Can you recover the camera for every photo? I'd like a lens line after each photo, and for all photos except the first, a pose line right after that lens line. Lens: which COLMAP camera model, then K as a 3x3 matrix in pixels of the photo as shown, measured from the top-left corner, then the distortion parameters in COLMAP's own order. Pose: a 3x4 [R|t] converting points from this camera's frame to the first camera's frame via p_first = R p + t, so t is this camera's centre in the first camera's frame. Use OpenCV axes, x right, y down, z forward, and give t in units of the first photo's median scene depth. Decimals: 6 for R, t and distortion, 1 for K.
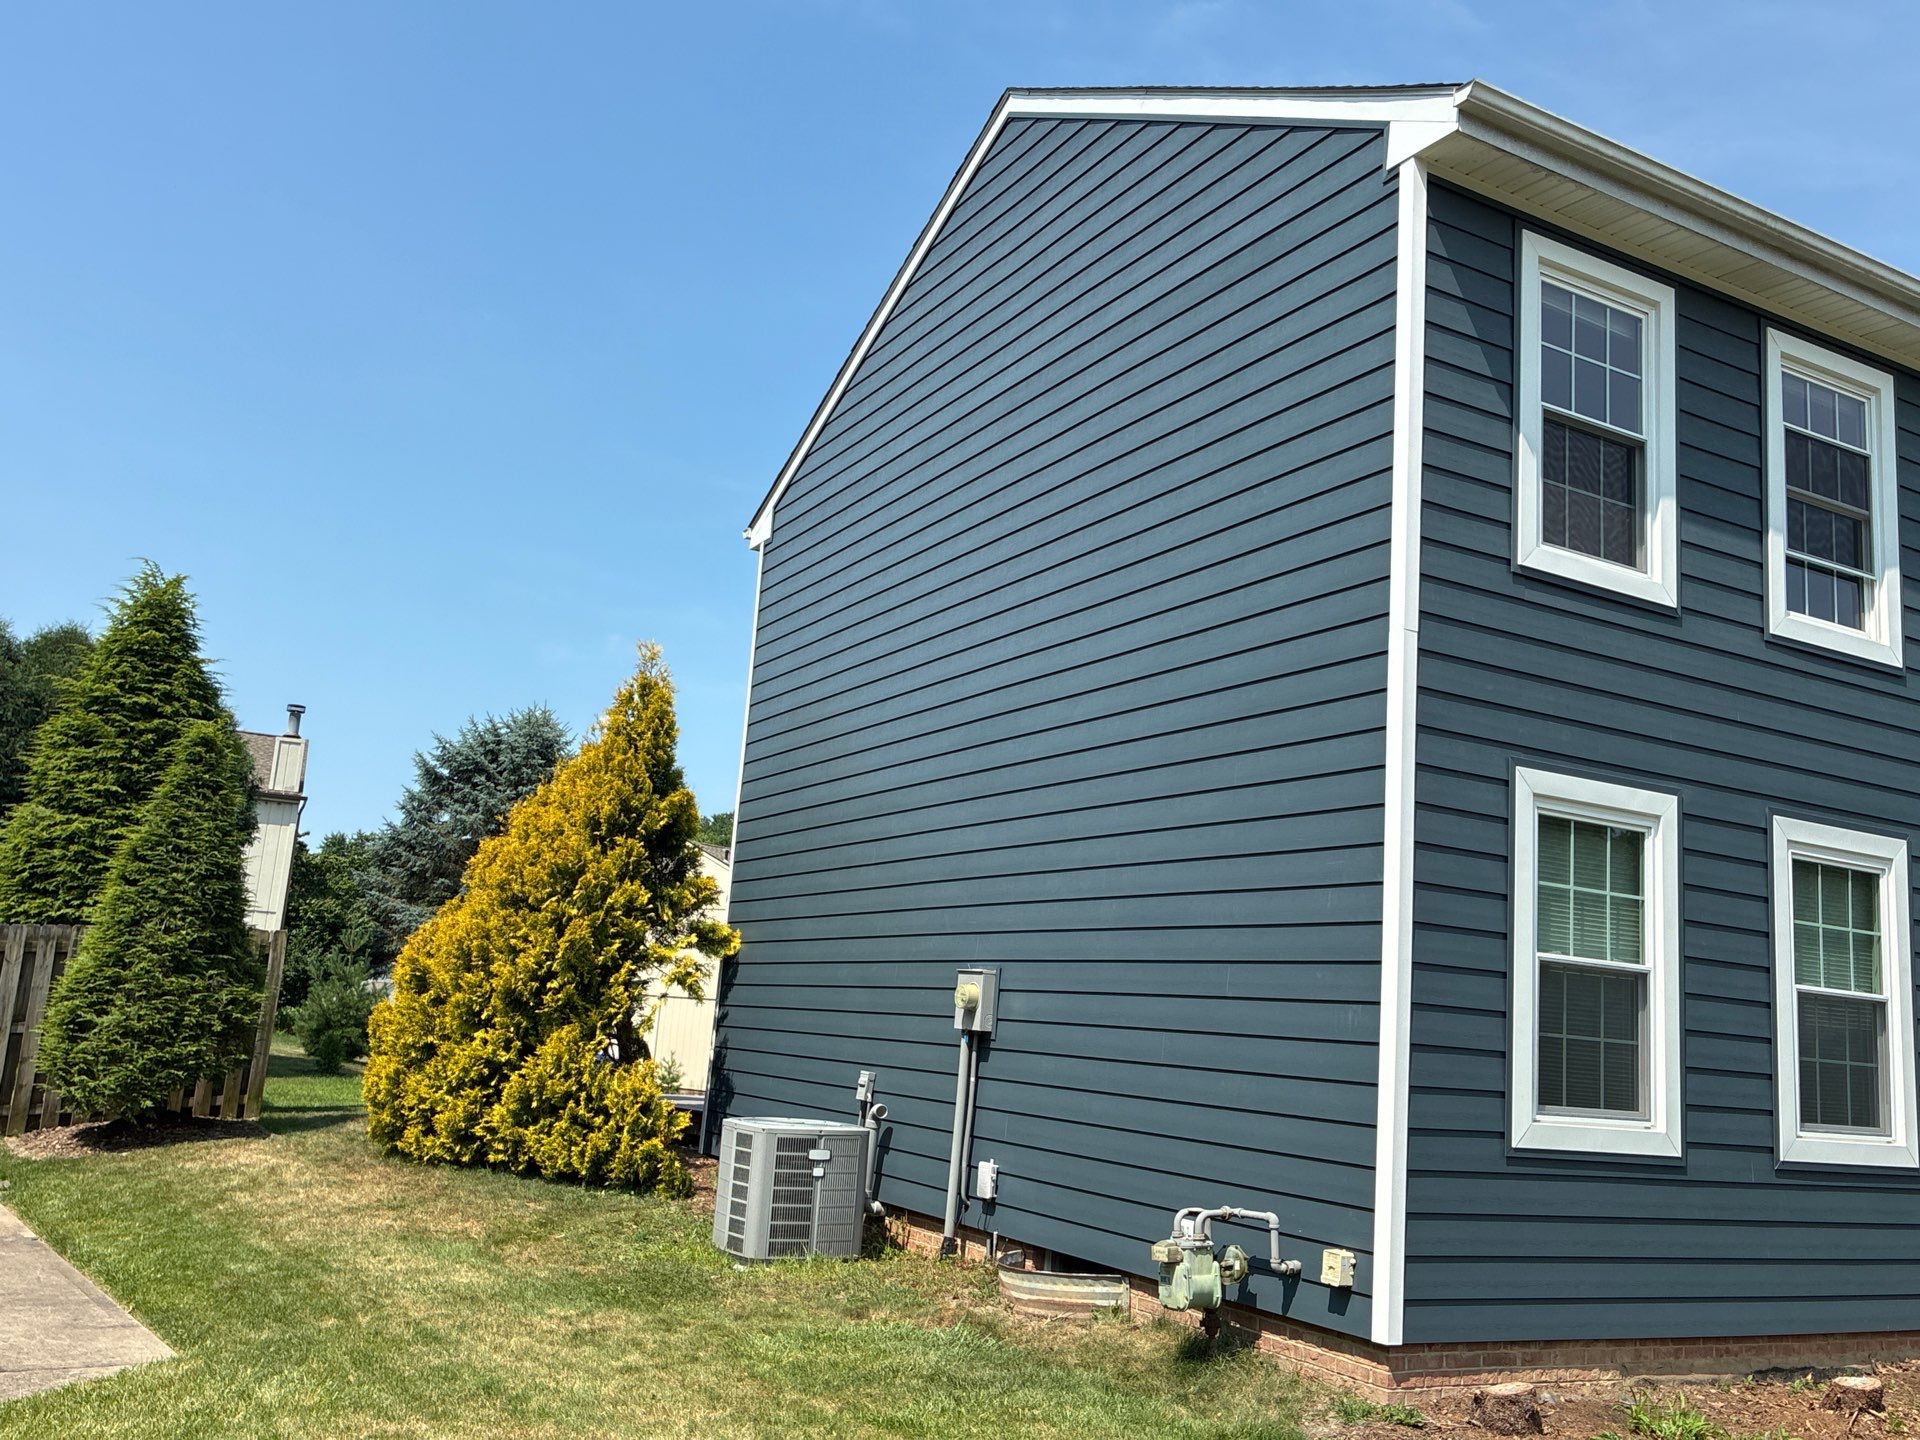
lens RADIAL K [[1643.4, 0, 970.4], [0, 1643.4, 734.4], [0, 0, 1]] dist [0.027573, -0.015158]
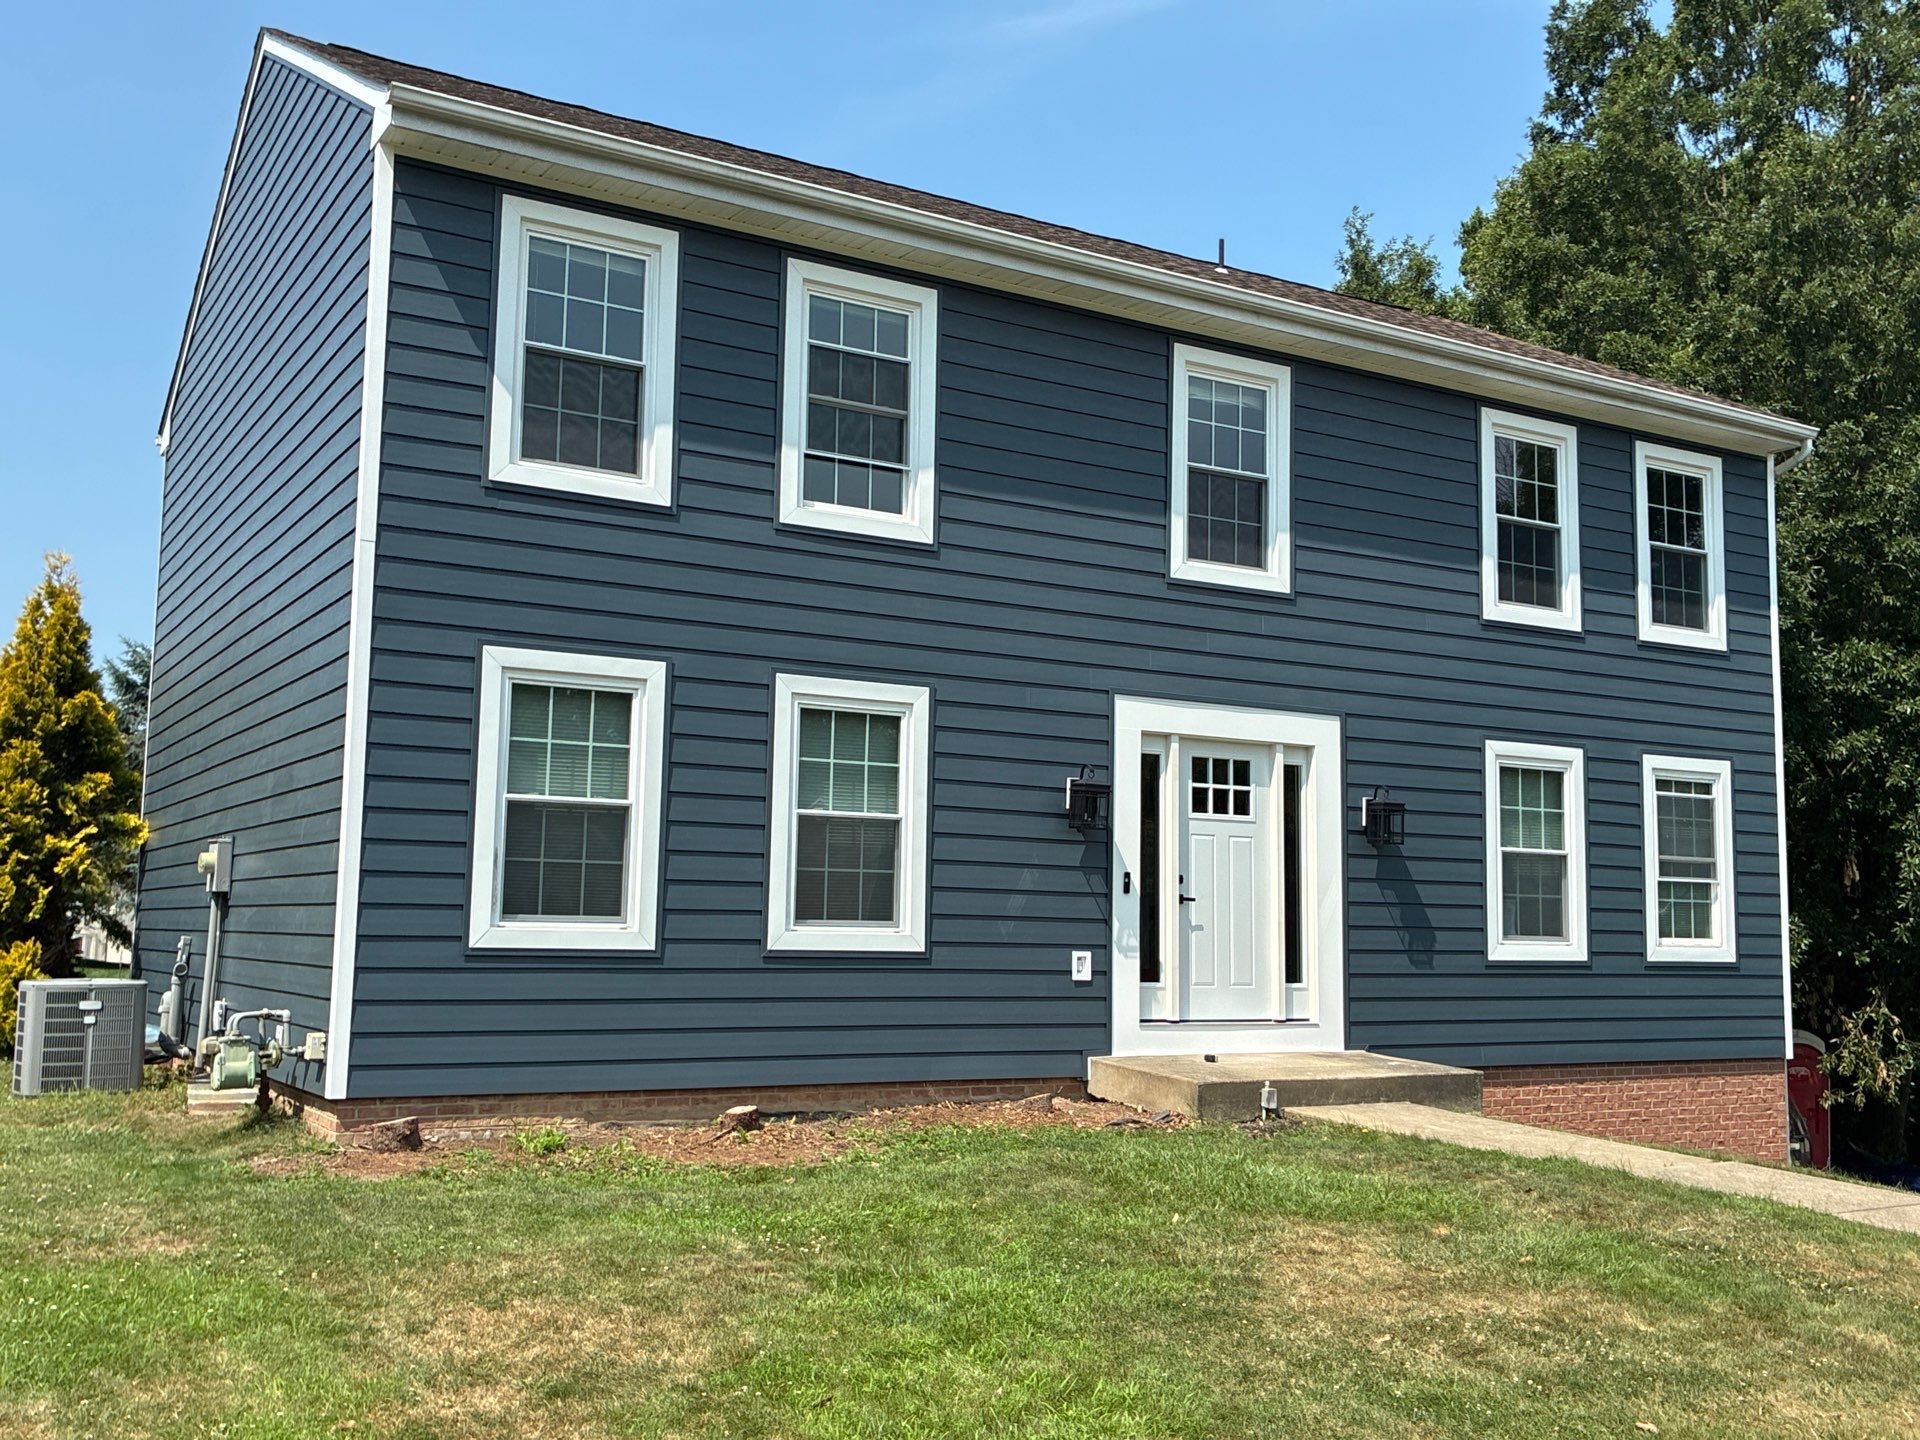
lens RADIAL K [[1863.2, 0, 965.6], [0, 1863.2, 747.4], [0, 0, 1]] dist [0.033488, 0.000000]
pose [[0.998202, -0.051242, 0.031098, 0.579531], [0.048628, 0.995634, 0.079671, 0.000997], [-0.035044, -0.078015, 0.996336, -0.374365]]
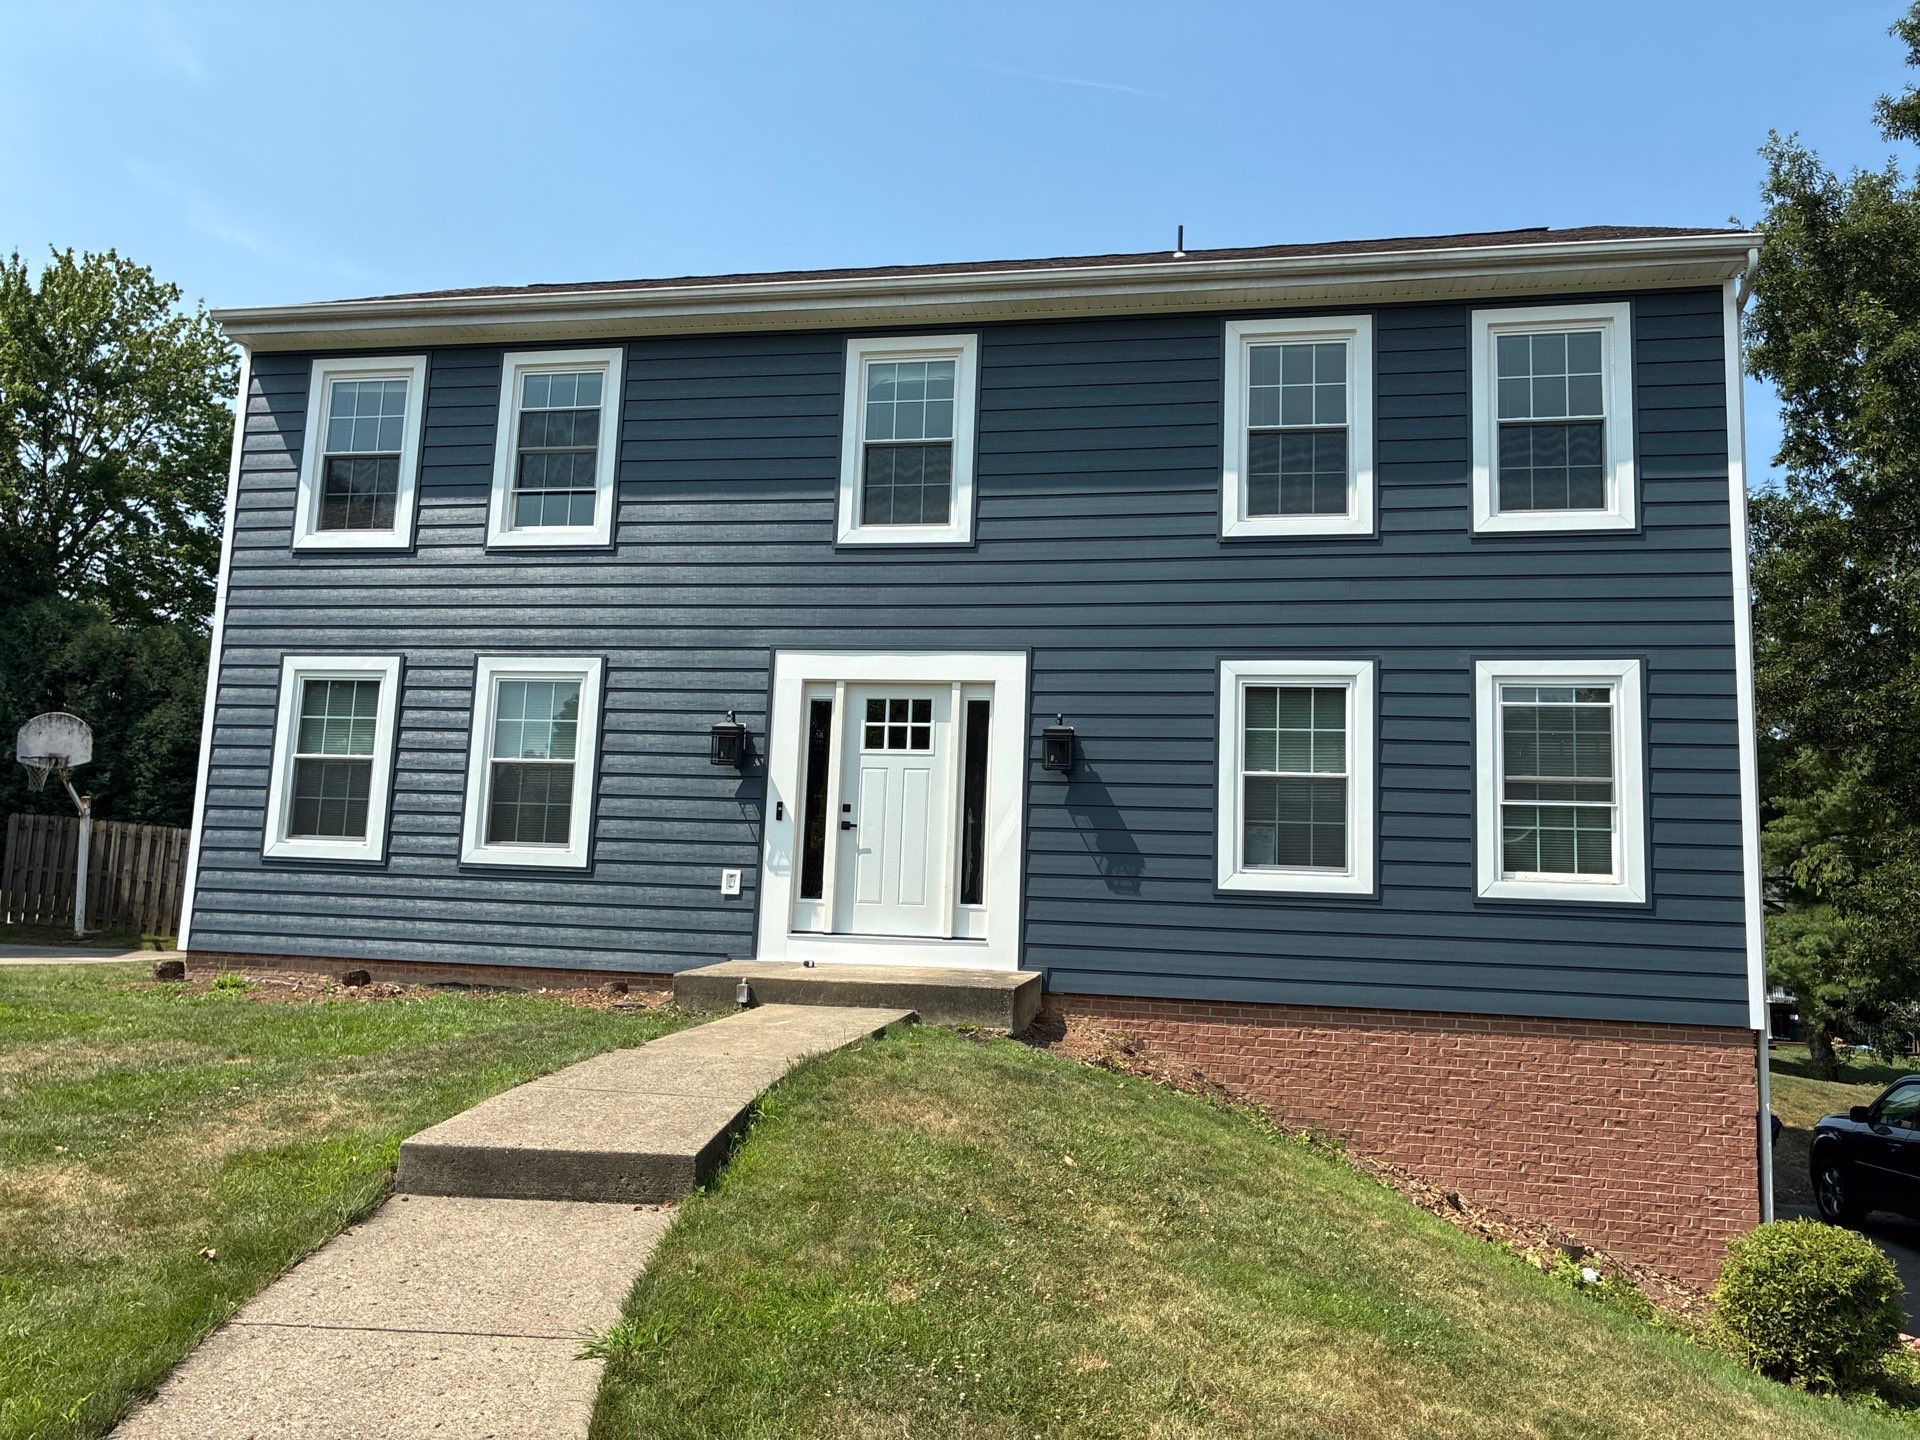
lens RADIAL K [[1380.8, 0, 986.9], [0, 1380.8, 703.3], [0, 0, 1]] dist [0.028942, -0.001594]
pose [[0.765006, -0.120711, -0.632610, 1.740259], [0.135624, 0.990445, -0.024983, 0.196971], [0.629581, -0.066685, 0.774068, 0.246859]]
